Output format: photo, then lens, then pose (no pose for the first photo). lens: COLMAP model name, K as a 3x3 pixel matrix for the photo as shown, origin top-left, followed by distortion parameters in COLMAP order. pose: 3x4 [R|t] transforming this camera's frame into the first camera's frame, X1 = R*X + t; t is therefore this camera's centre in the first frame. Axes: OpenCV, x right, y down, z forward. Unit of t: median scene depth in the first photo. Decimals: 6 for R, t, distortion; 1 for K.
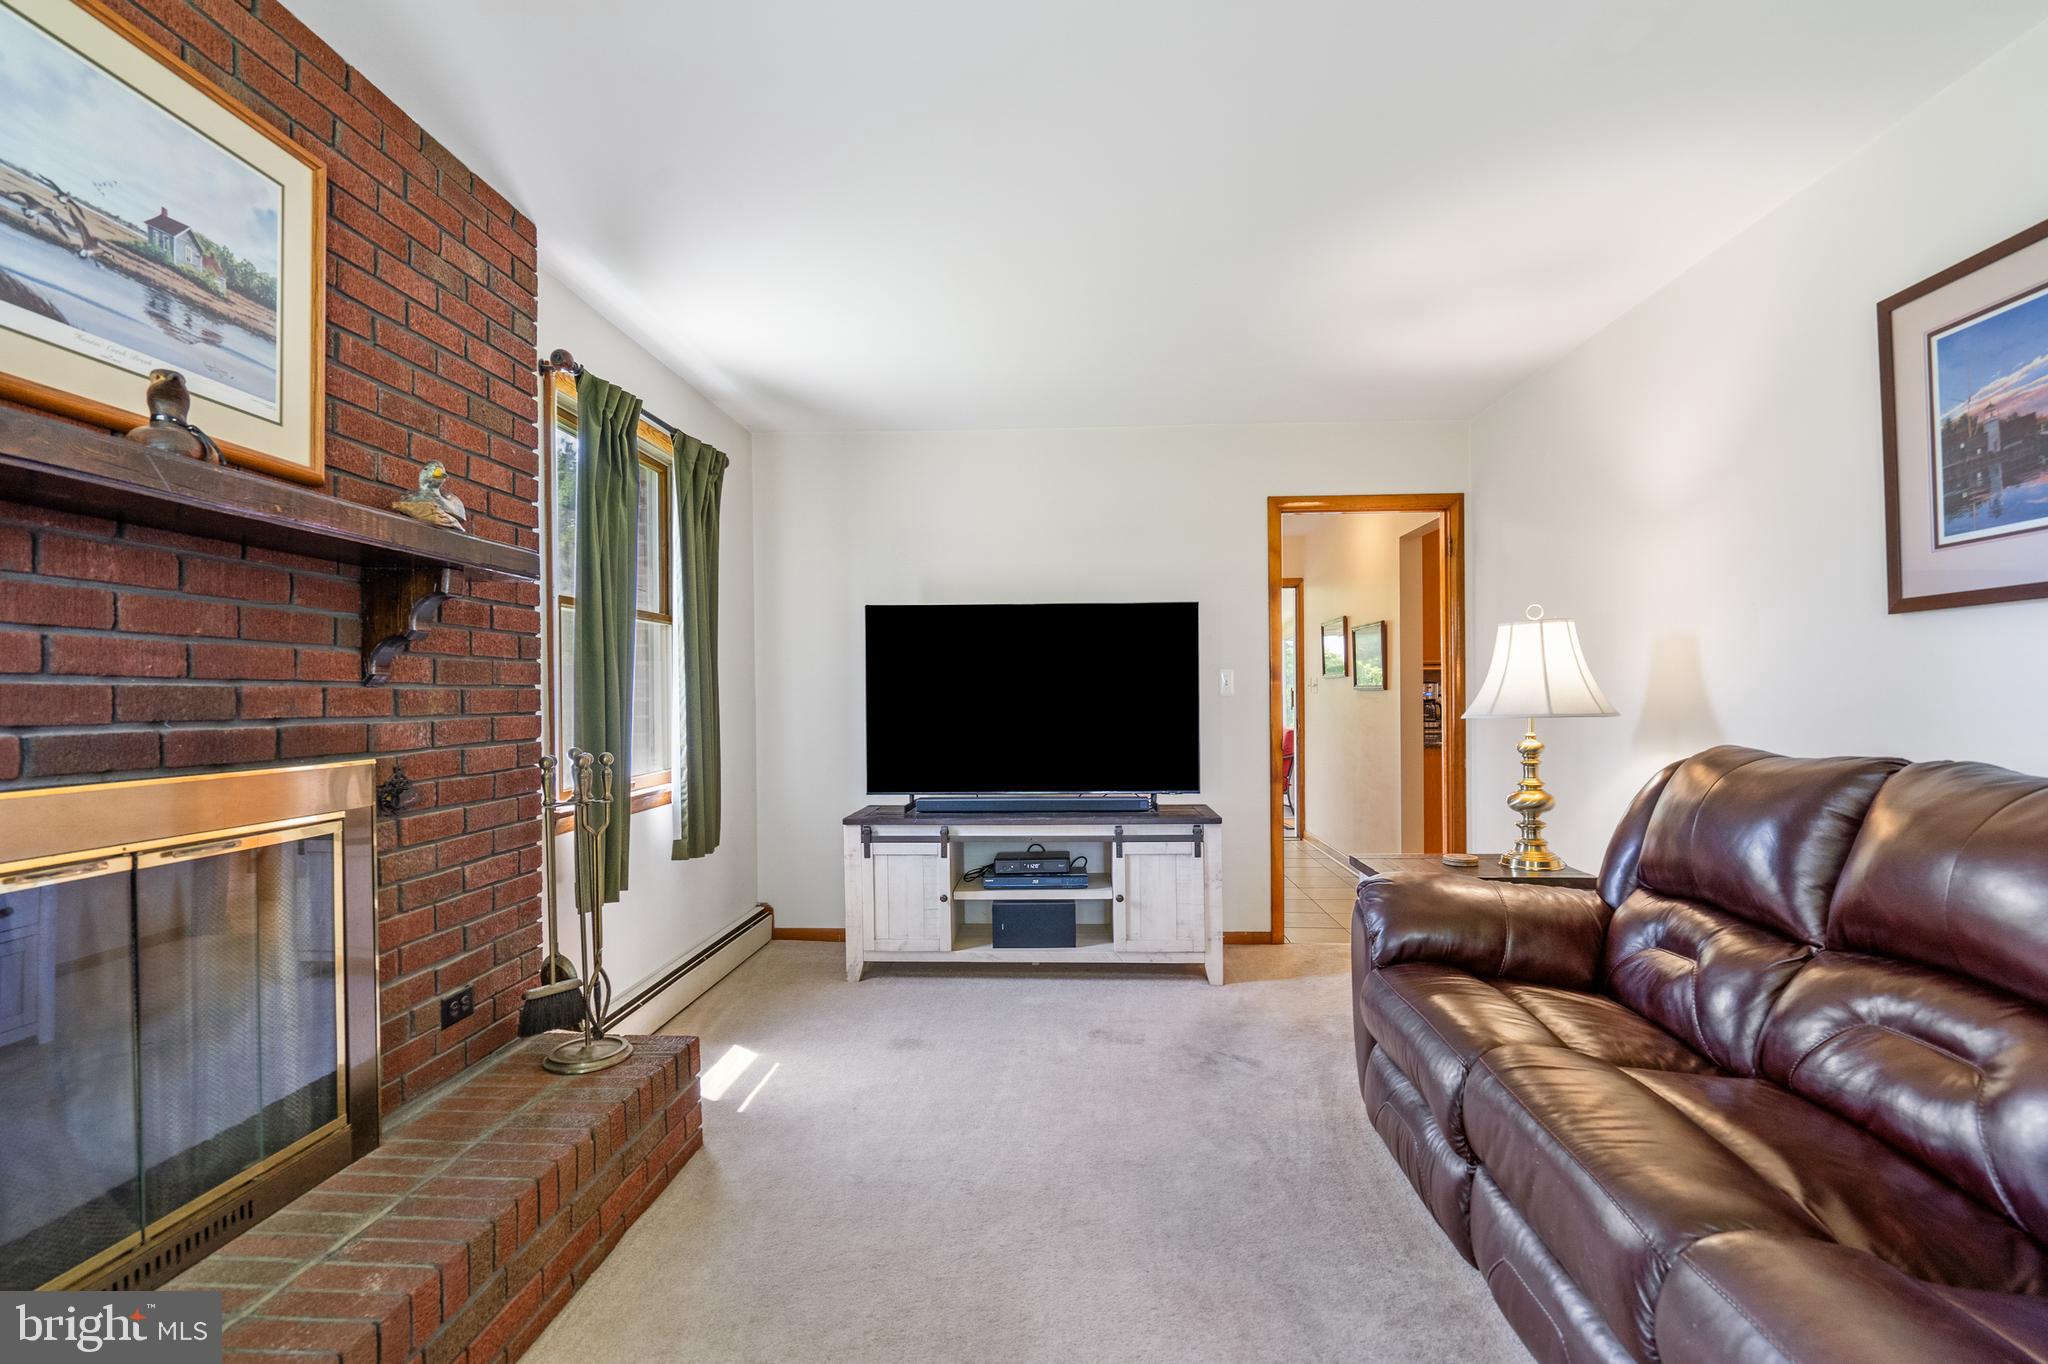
lens RADIAL K [[965.1, 0, 1021.0], [0, 965.1, 705.4], [0, 0, 1]] dist [-0.001477, 0.000003]
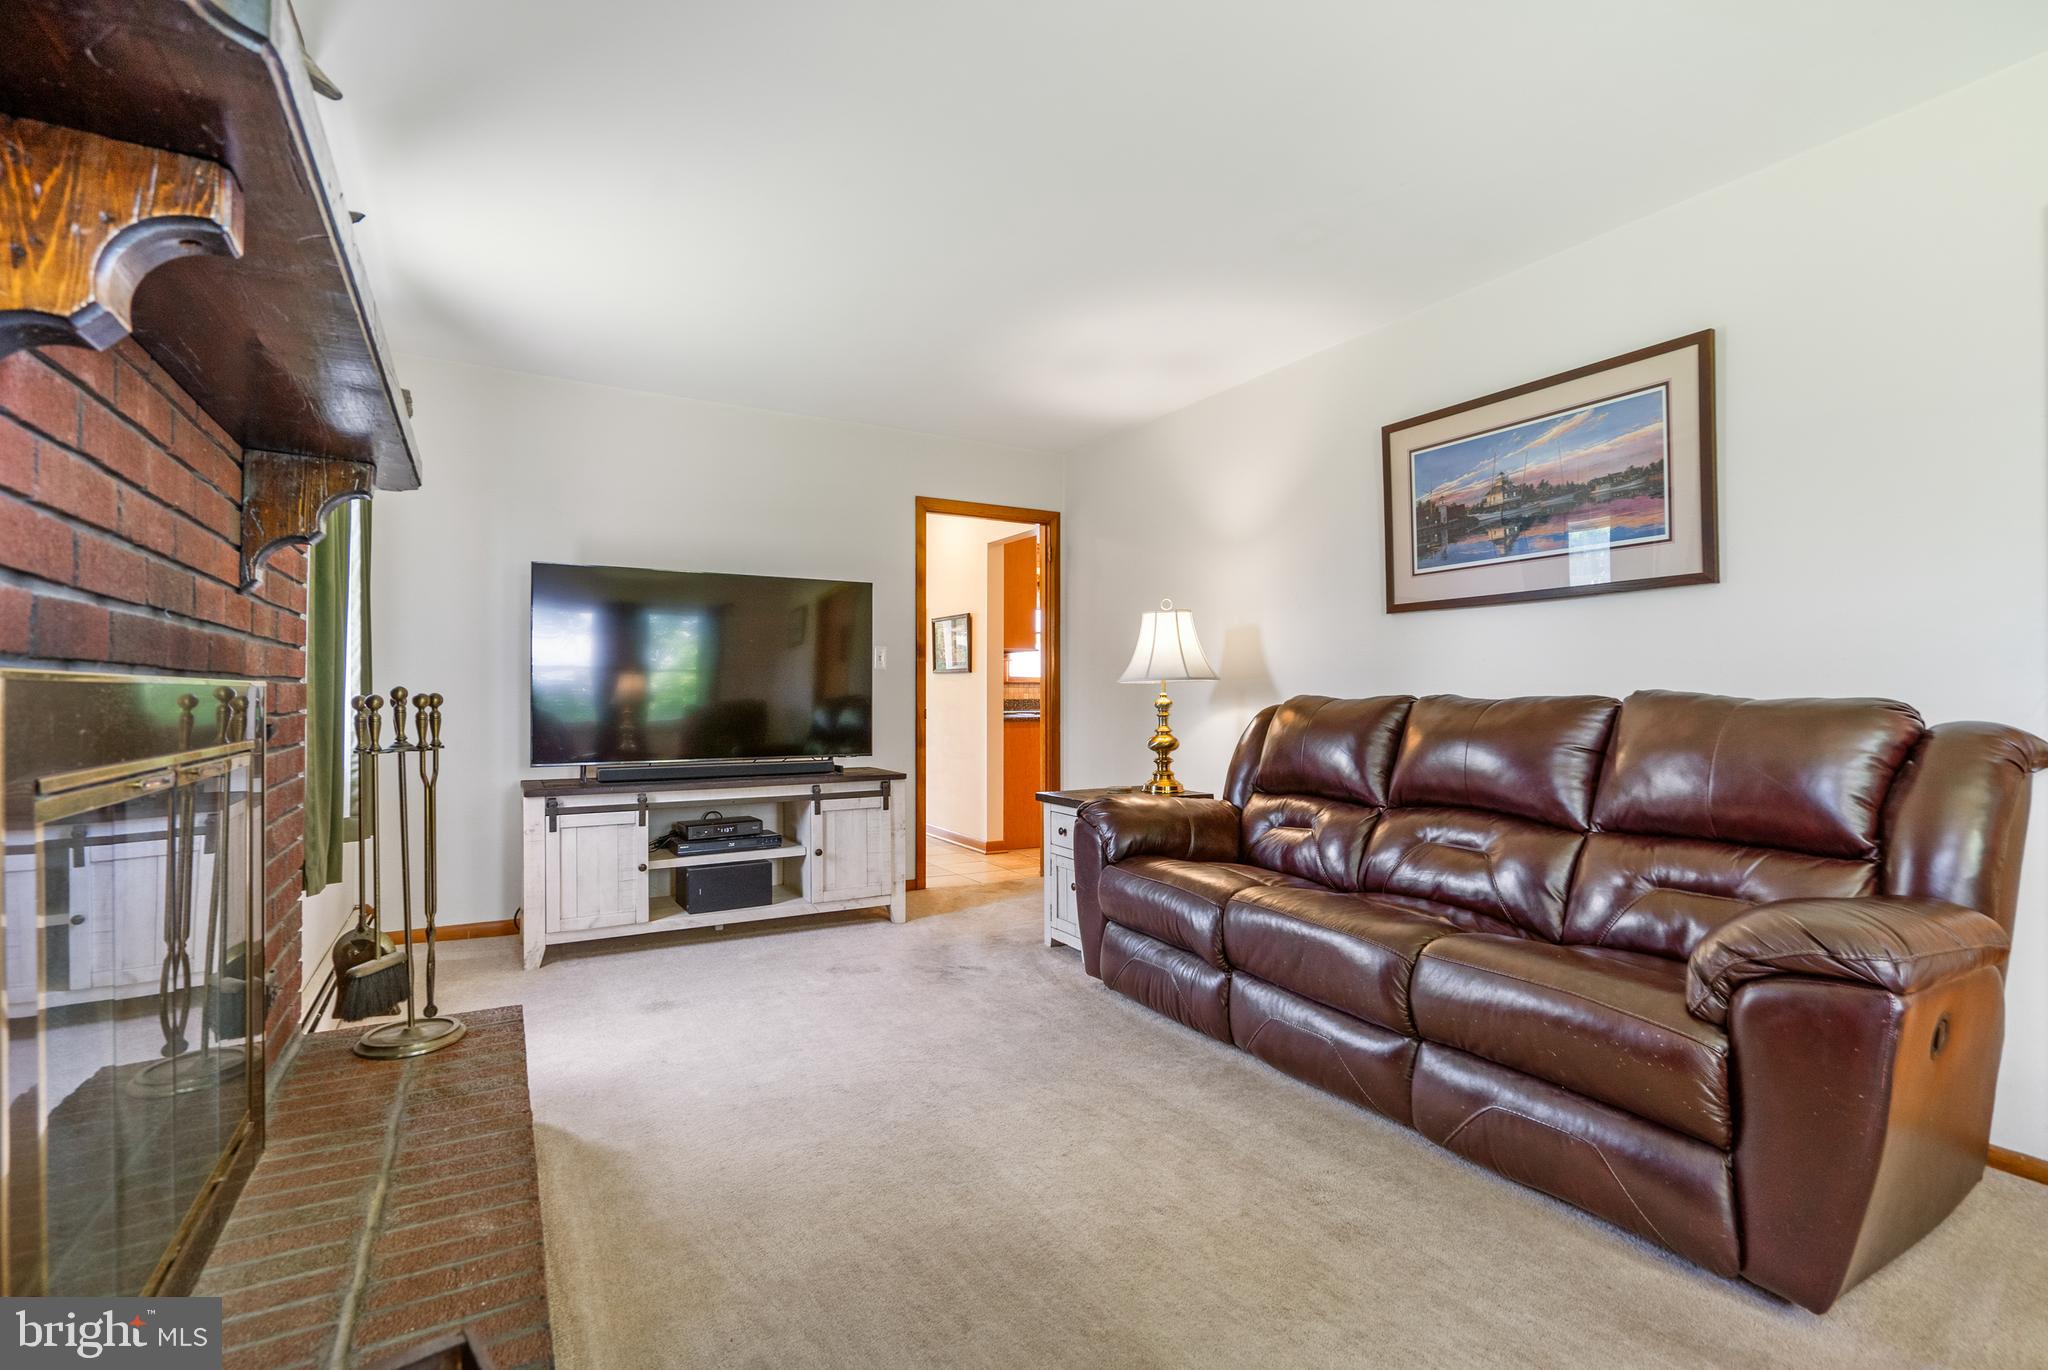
lens RADIAL K [[976.6, 0, 1024.0], [0, 976.6, 685.0], [0, 0, 1]] dist [0.001157, -0.000040]
pose [[0.836730, 0.014857, 0.547414, -0.401292], [-0.002518, 0.999726, -0.023284, 0.050823], [-0.547610, 0.018104, 0.836538, -0.048500]]
